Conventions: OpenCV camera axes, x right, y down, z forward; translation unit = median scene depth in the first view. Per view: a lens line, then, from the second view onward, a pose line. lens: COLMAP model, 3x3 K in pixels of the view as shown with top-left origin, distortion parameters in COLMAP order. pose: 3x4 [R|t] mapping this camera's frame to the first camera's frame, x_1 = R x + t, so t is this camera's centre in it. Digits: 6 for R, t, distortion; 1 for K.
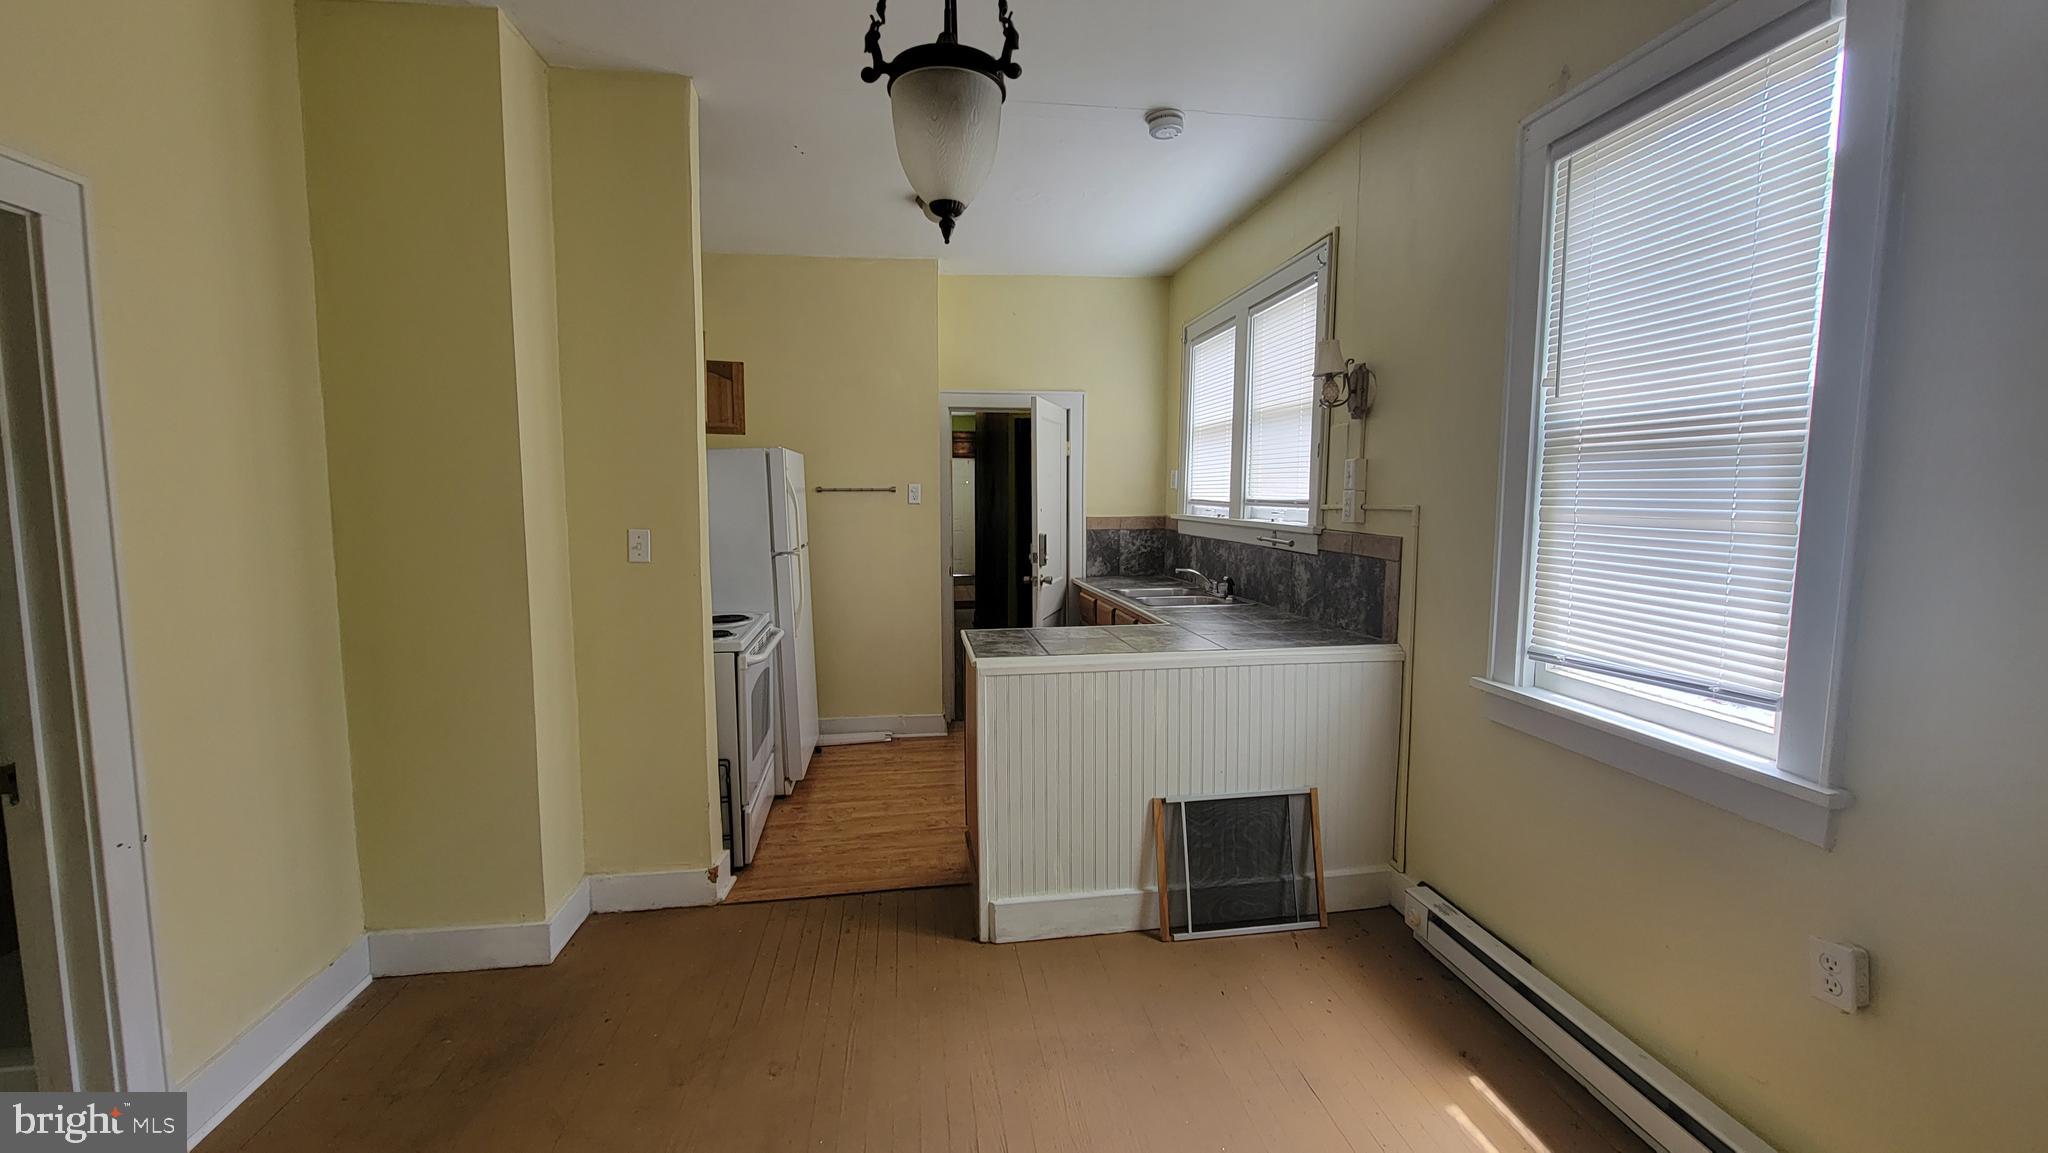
lens RADIAL K [[833.9, 0, 1027.7], [0, 833.9, 575.0], [0, 0, 1]] dist [-0.005866, 0.002134]
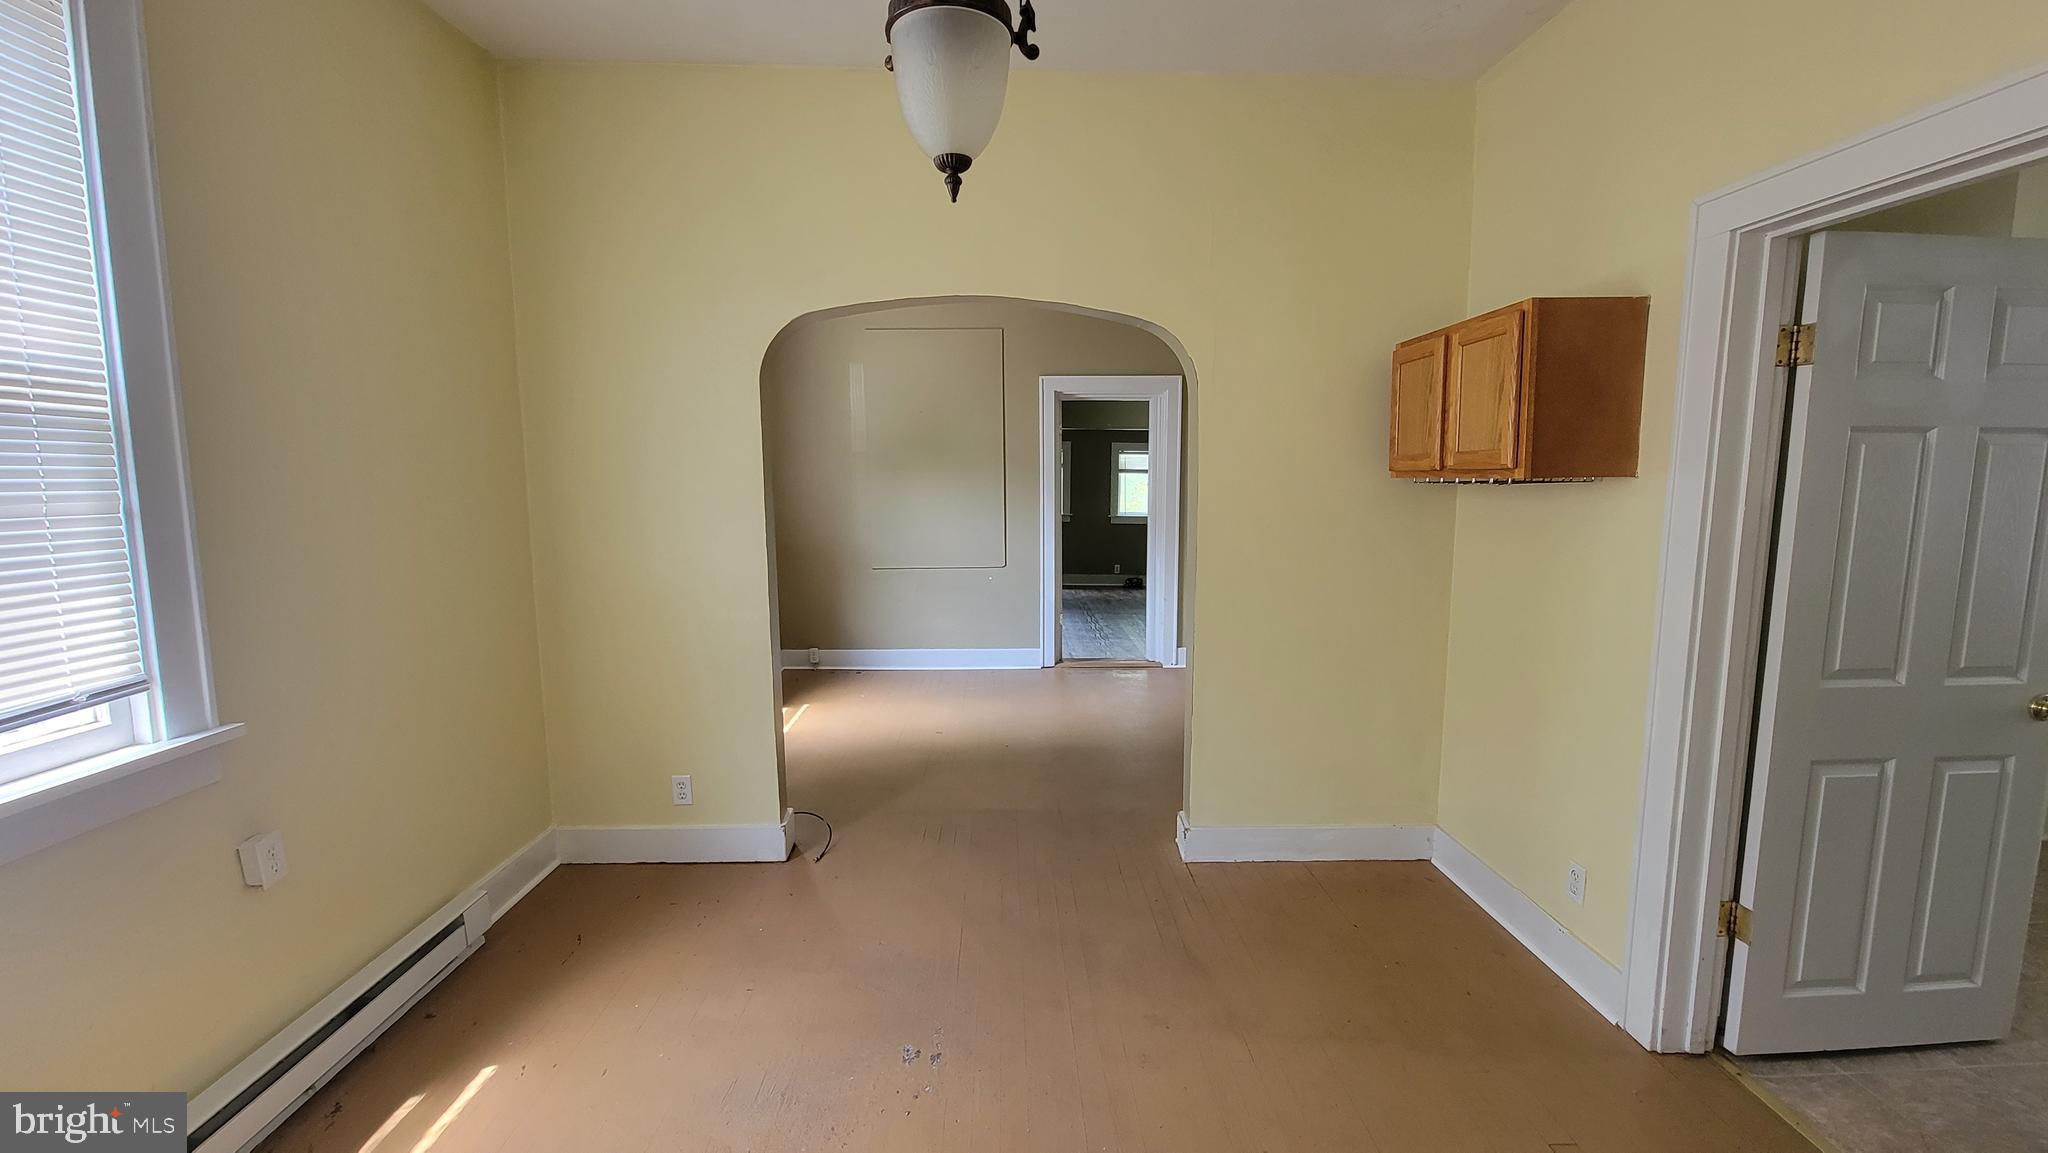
lens RADIAL K [[833.9, 0, 1027.6], [0, 833.9, 575.0], [0, 0, 1]] dist [-0.005866, 0.002134]
pose [[-0.993250, -0.014858, 0.115038, -0.143039], [0.009853, 0.977371, 0.211305, -0.093113], [-0.115575, 0.211012, -0.970627, 0.977679]]
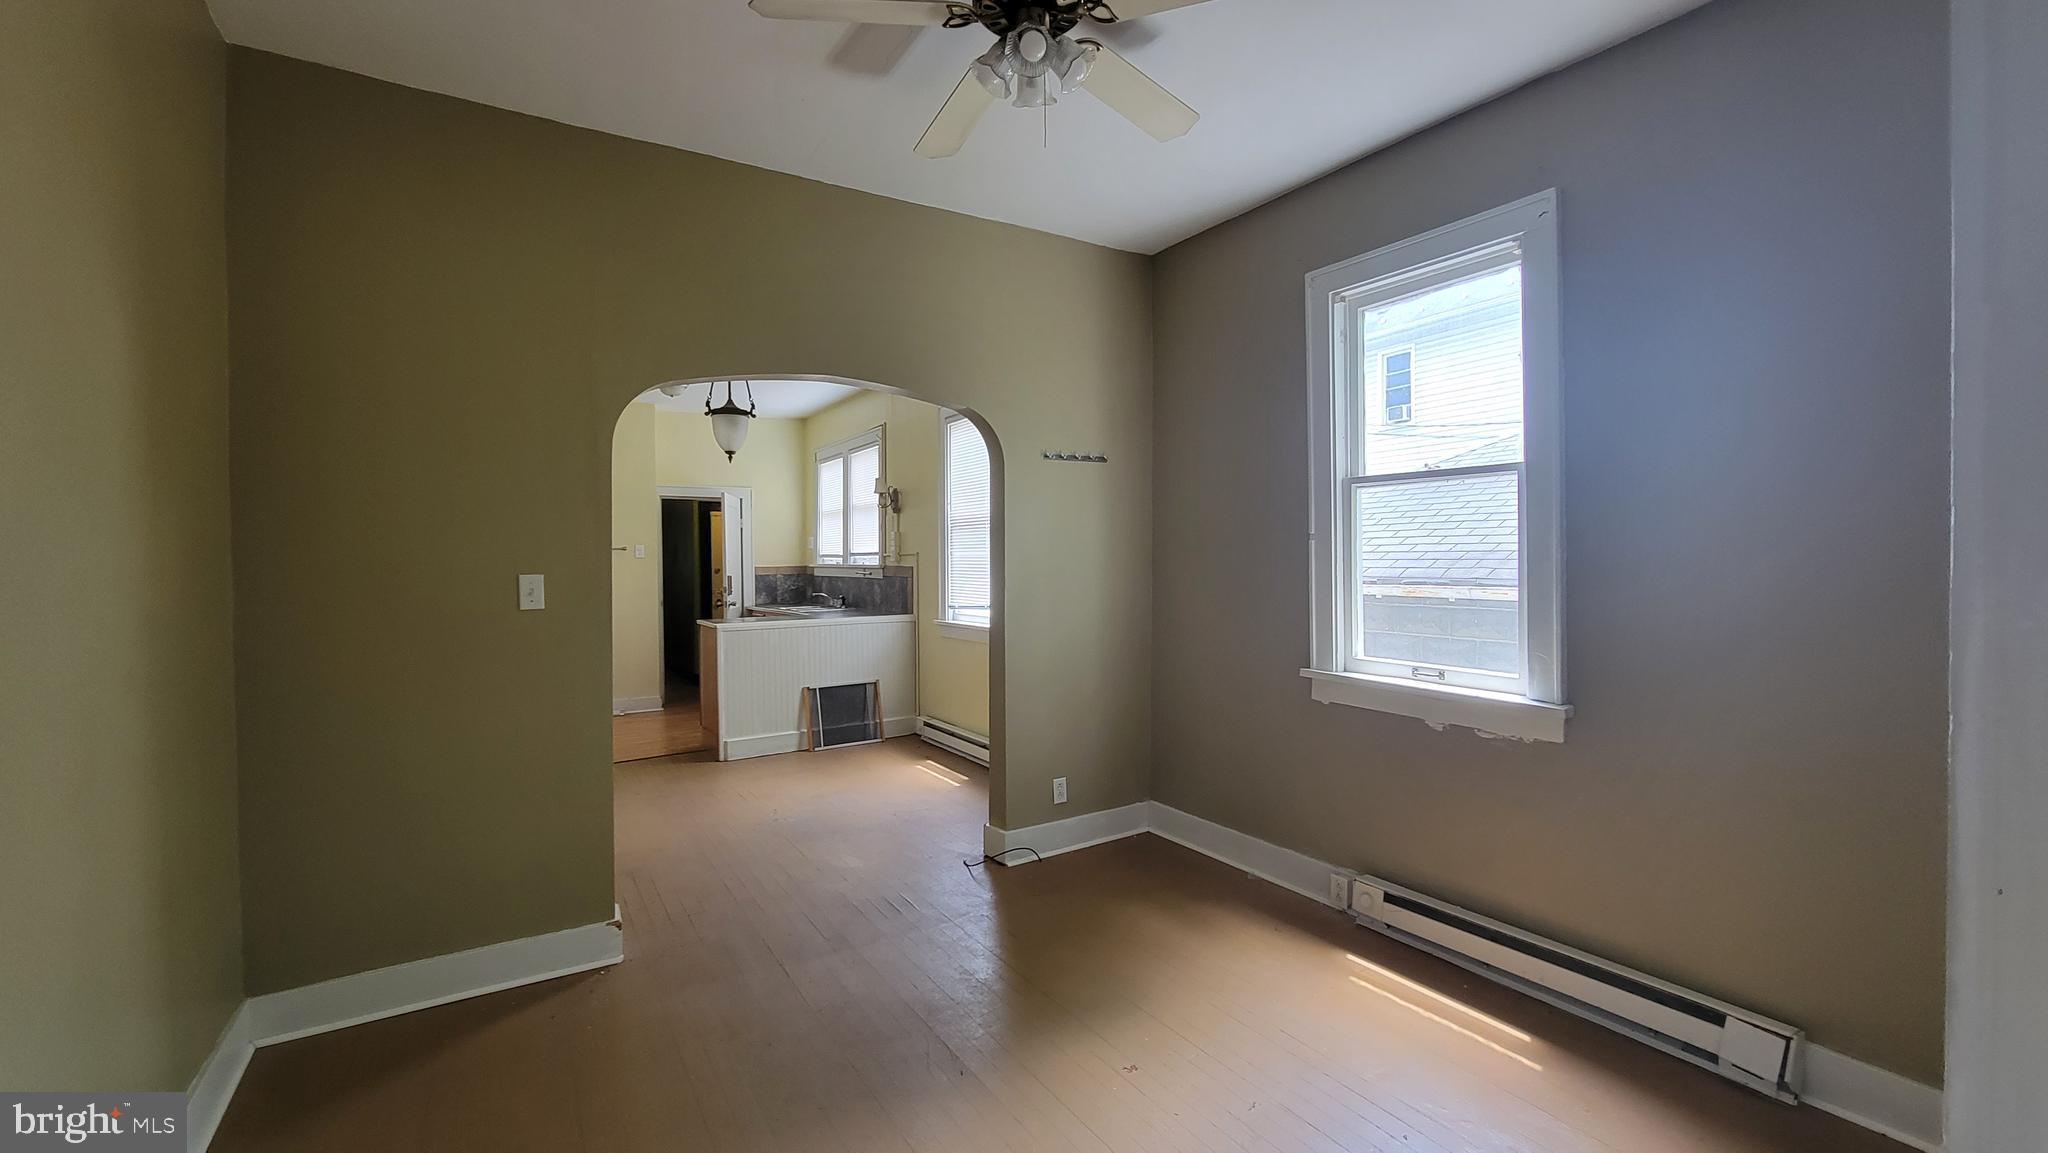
lens RADIAL K [[833.9, 0, 1026.2], [0, 833.9, 578.4], [0, 0, 1]] dist [-0.005866, 0.002134]
pose [[0.913345, -0.016102, 0.406867, -0.139120], [0.047584, 0.996592, -0.067377, 0.113519], [-0.404396, 0.080898, 0.910999, -0.870571]]
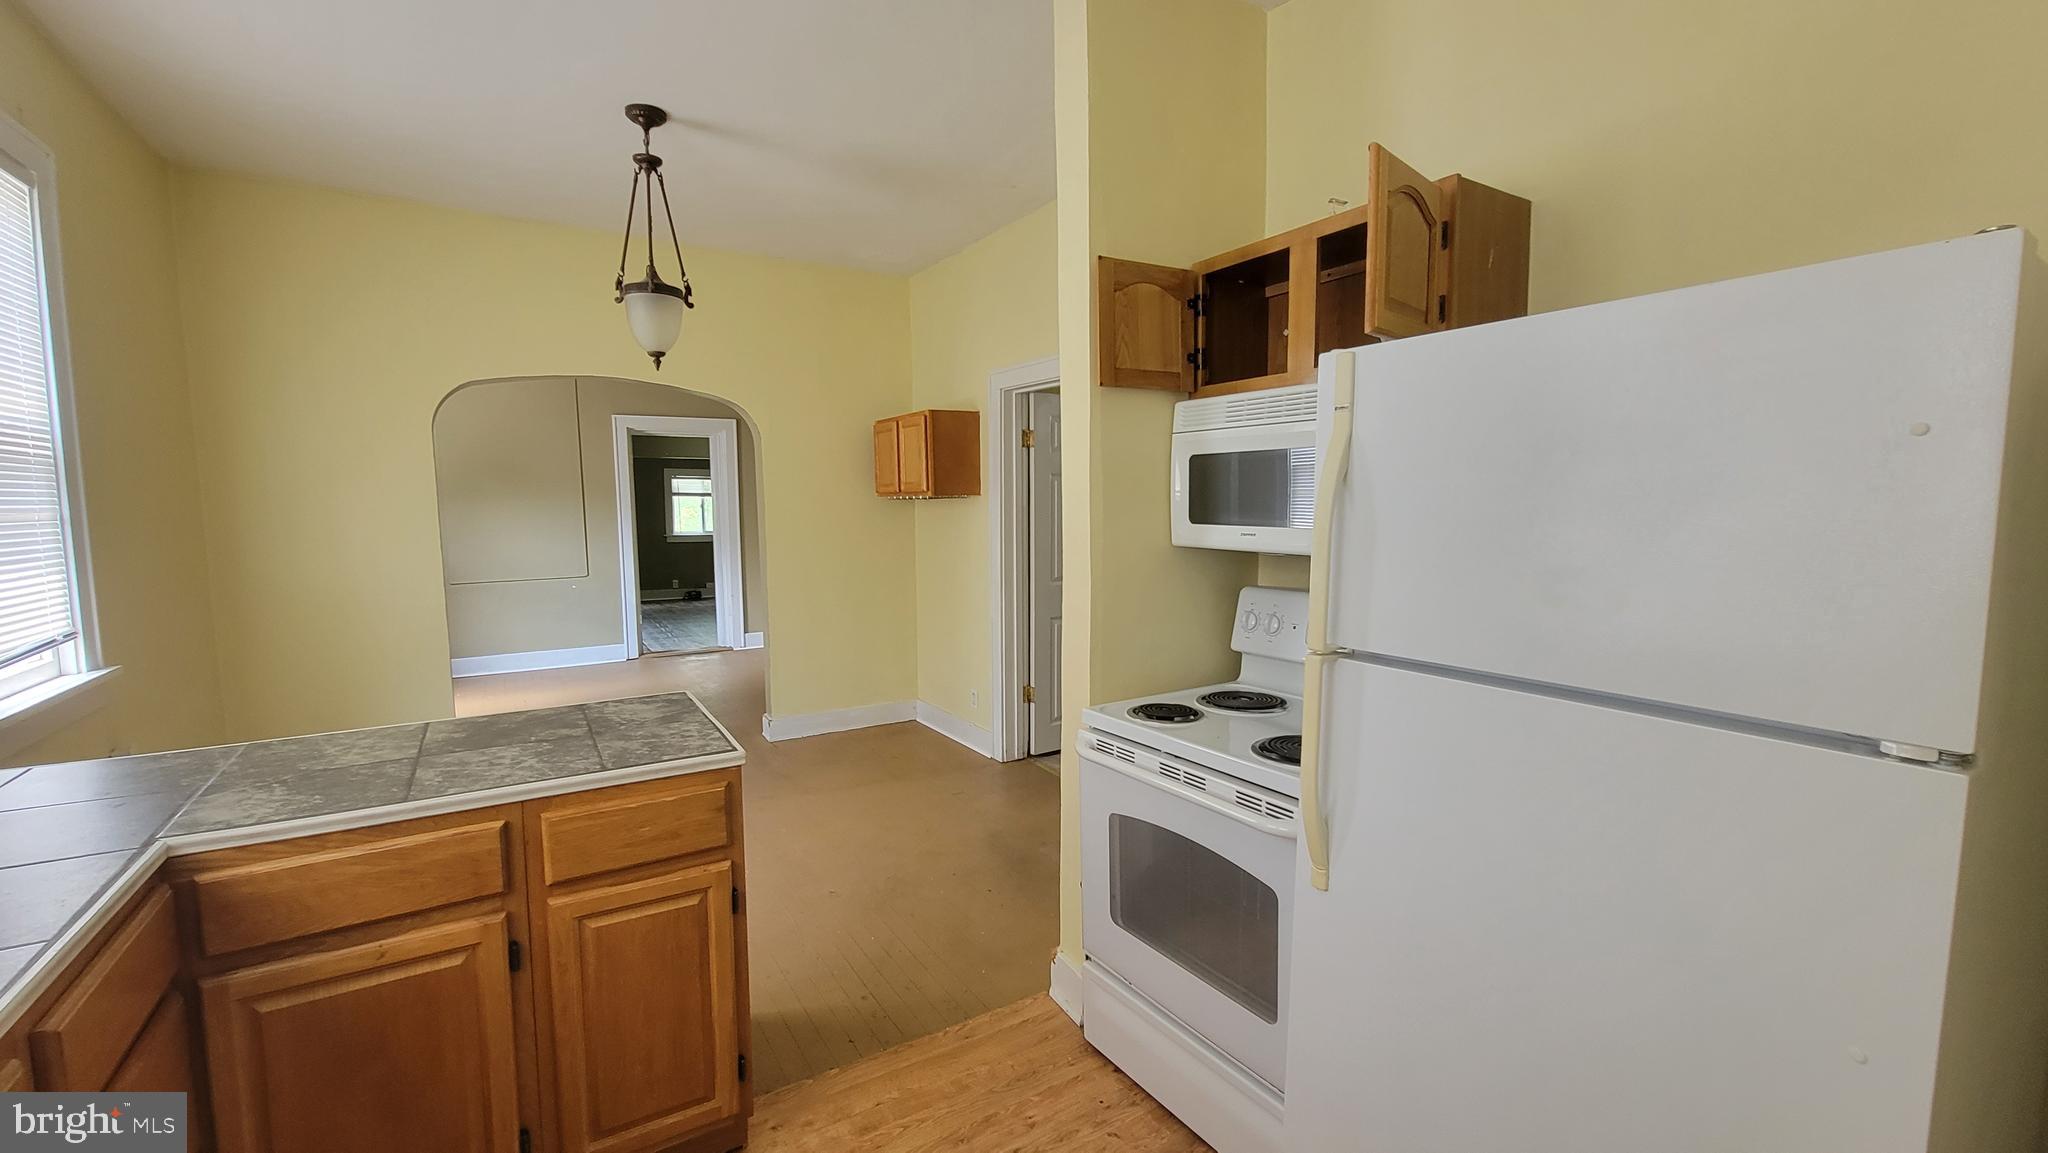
lens RADIAL K [[833.9, 0, 1026.6], [0, 833.9, 580.4], [0, 0, 1]] dist [-0.005866, 0.002134]
pose [[-0.913750, 0.042671, -0.404031, -0.036940], [-0.035364, 0.982341, 0.183727, -0.148798], [0.404736, 0.182168, -0.896105, 1.623090]]
